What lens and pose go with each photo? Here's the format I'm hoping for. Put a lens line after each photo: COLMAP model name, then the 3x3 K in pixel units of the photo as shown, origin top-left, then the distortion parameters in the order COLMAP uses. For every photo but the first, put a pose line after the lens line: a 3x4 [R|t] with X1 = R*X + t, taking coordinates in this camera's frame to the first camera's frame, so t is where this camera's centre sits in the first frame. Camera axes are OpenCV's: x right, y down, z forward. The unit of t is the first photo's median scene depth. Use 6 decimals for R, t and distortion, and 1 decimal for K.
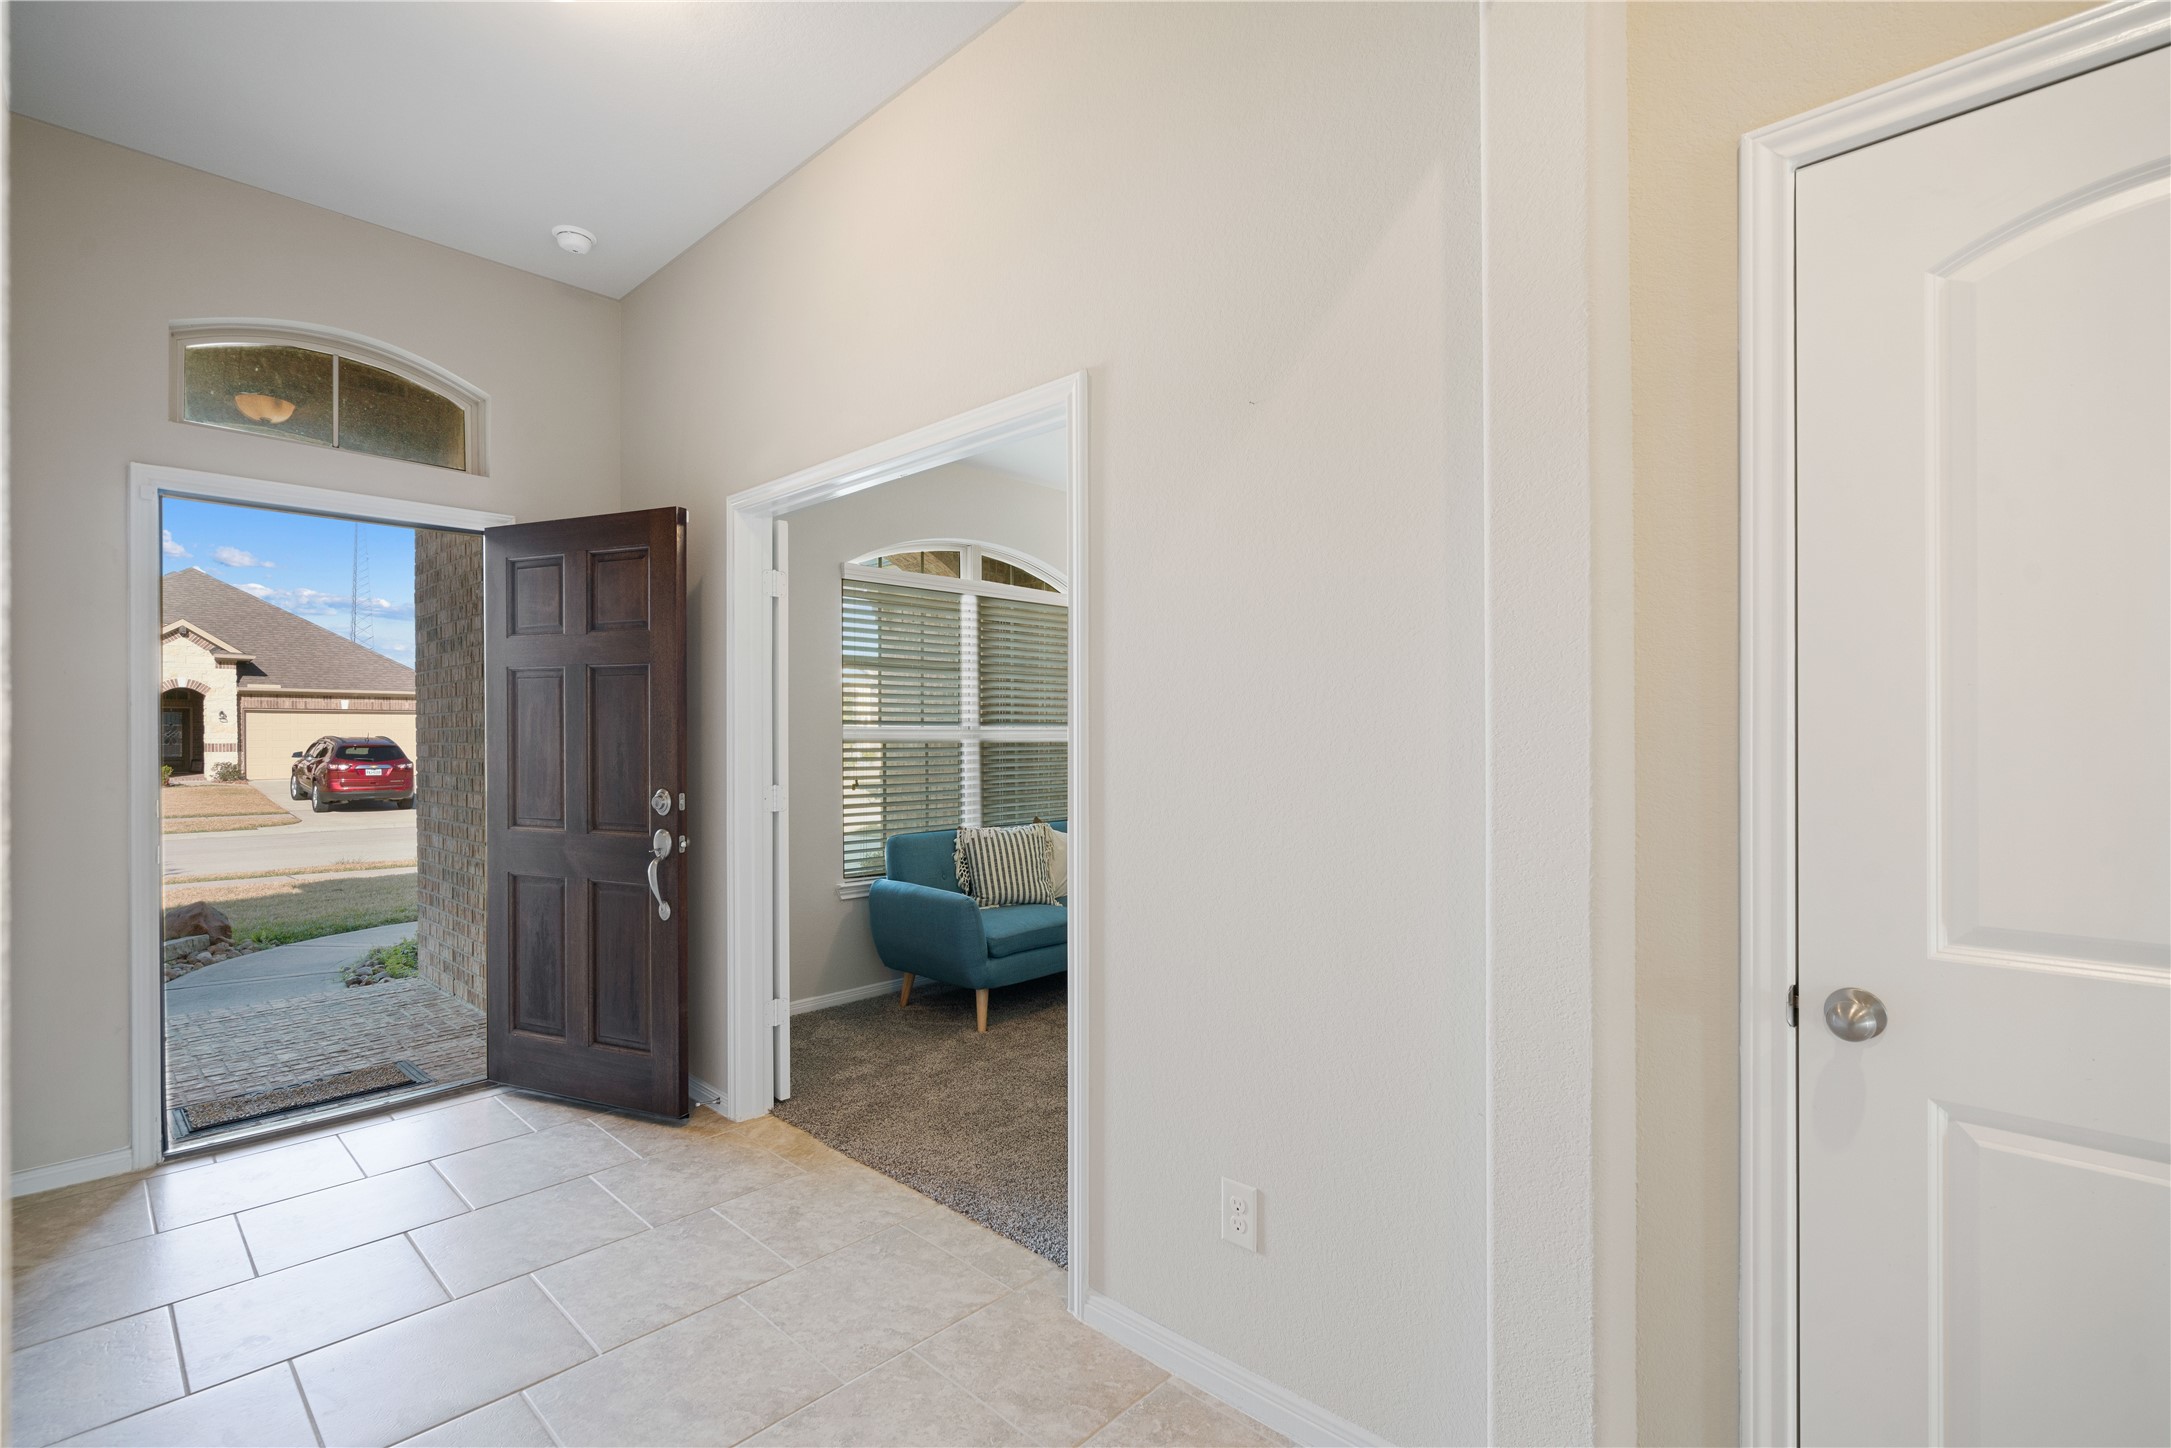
lens RADIAL K [[986.6, 0, 1085.1], [0, 986.6, 732.8], [0, 0, 1]] dist [-0.002117, 0.000928]
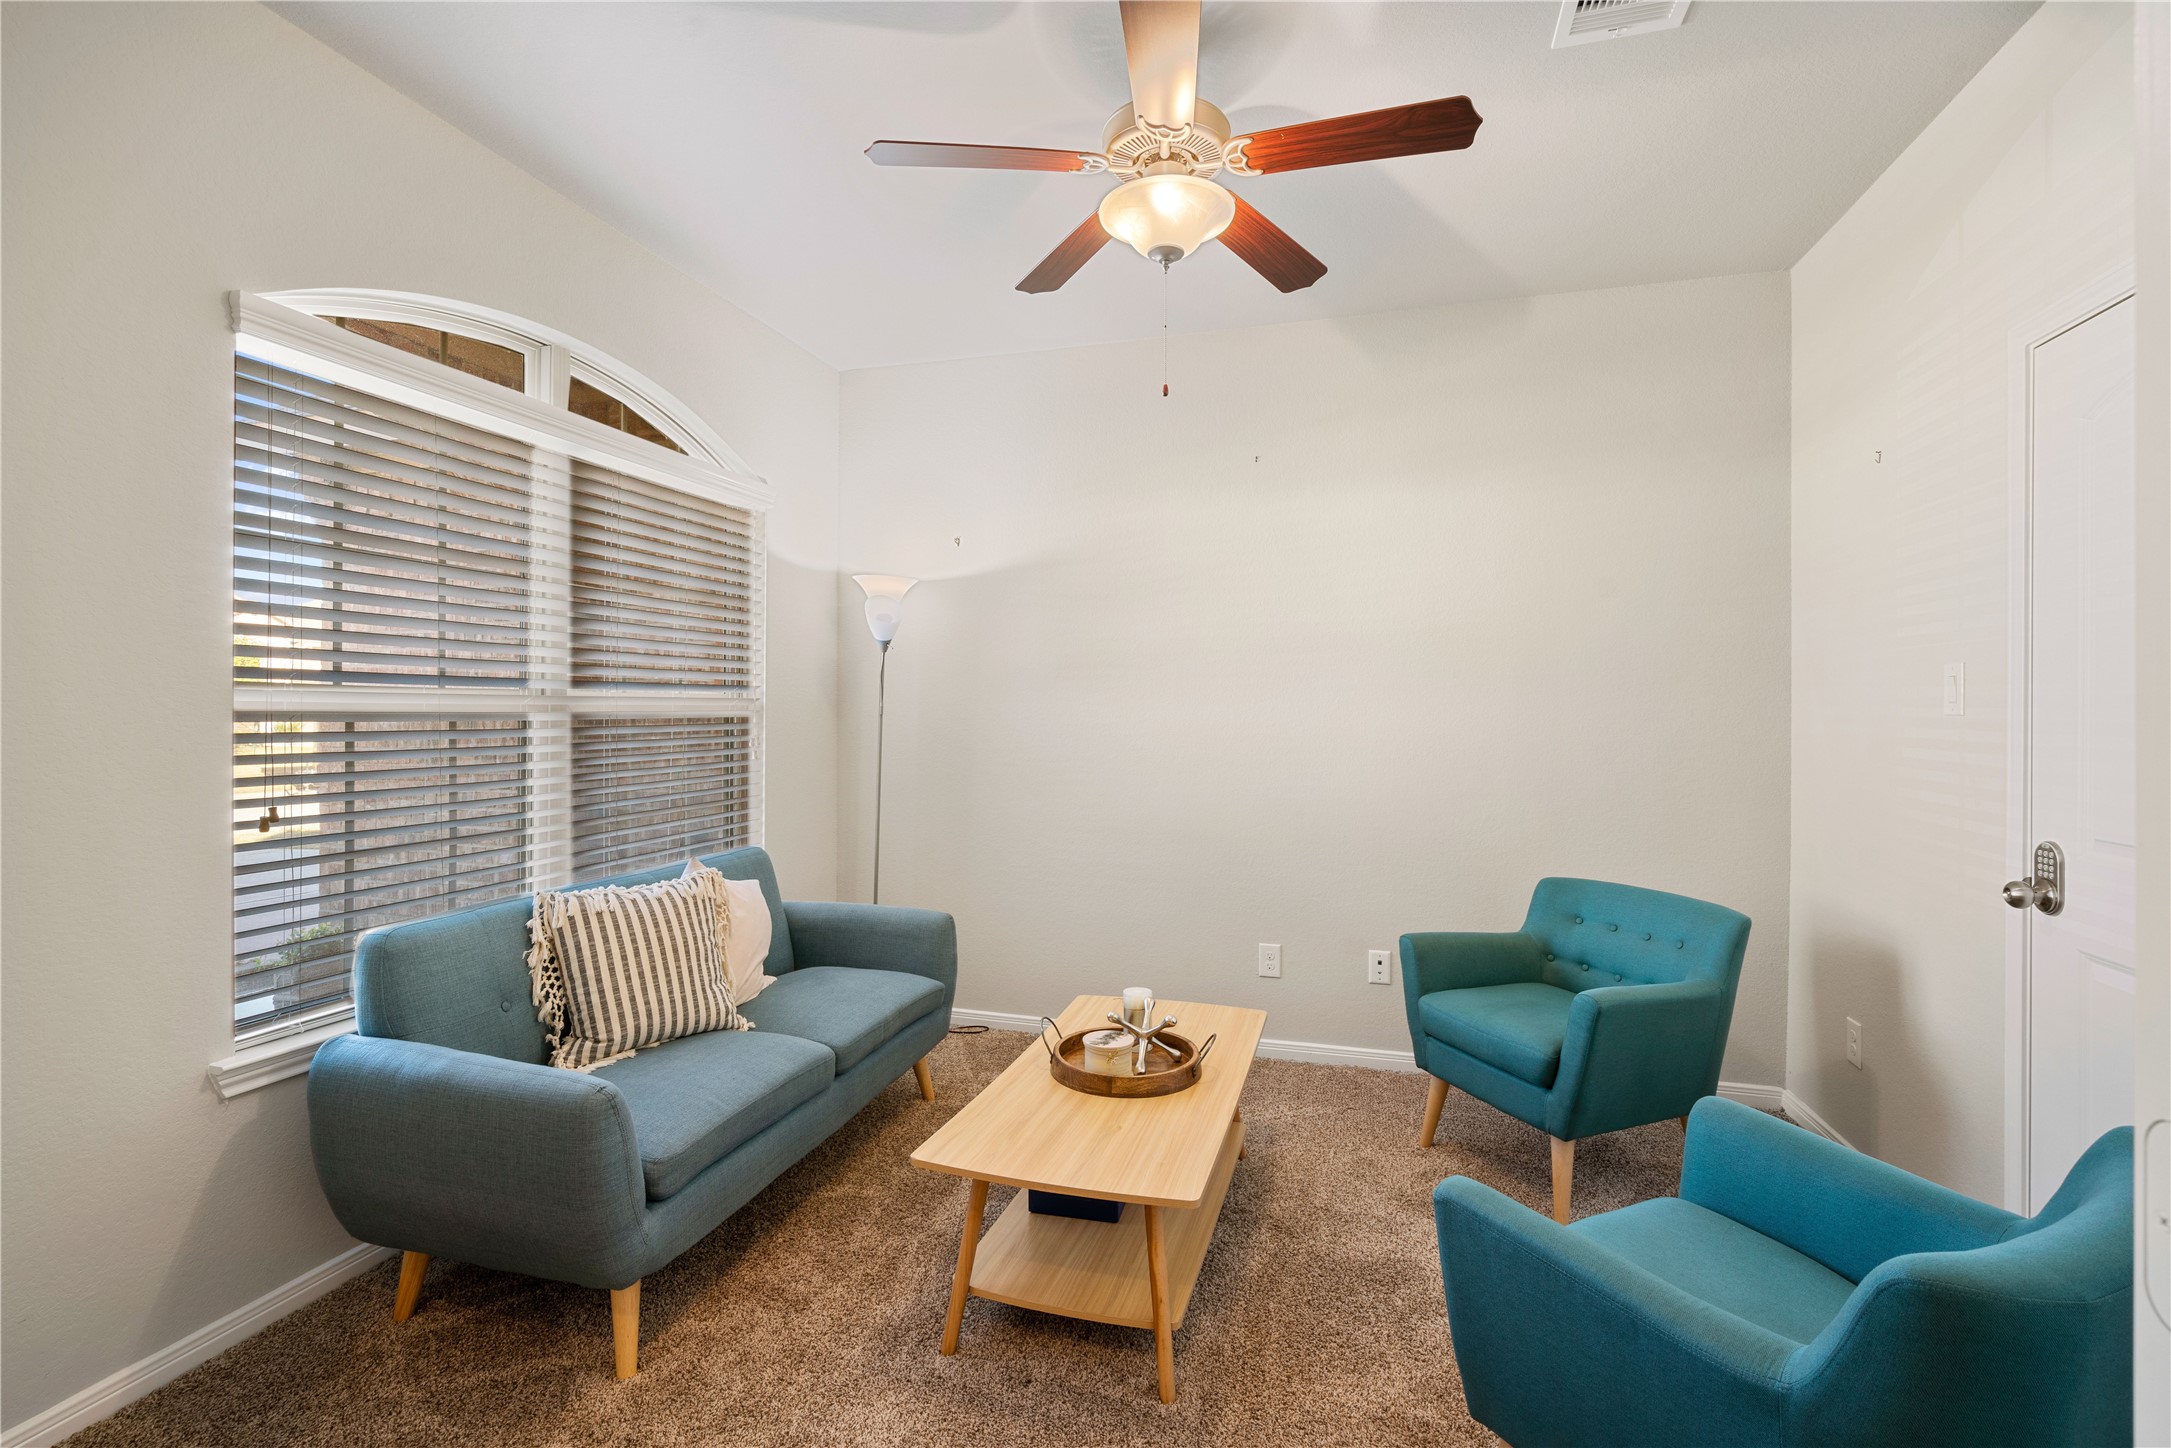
lens RADIAL K [[986.6, 0, 1084.2], [0, 986.6, 710.3], [0, 0, 1]] dist [-0.002117, 0.000928]
pose [[0.891321, 0.008769, 0.453288, -0.108429], [-0.011198, 0.999934, 0.002674, 0.000625], [-0.453234, -0.007459, 0.891360, 0.444363]]
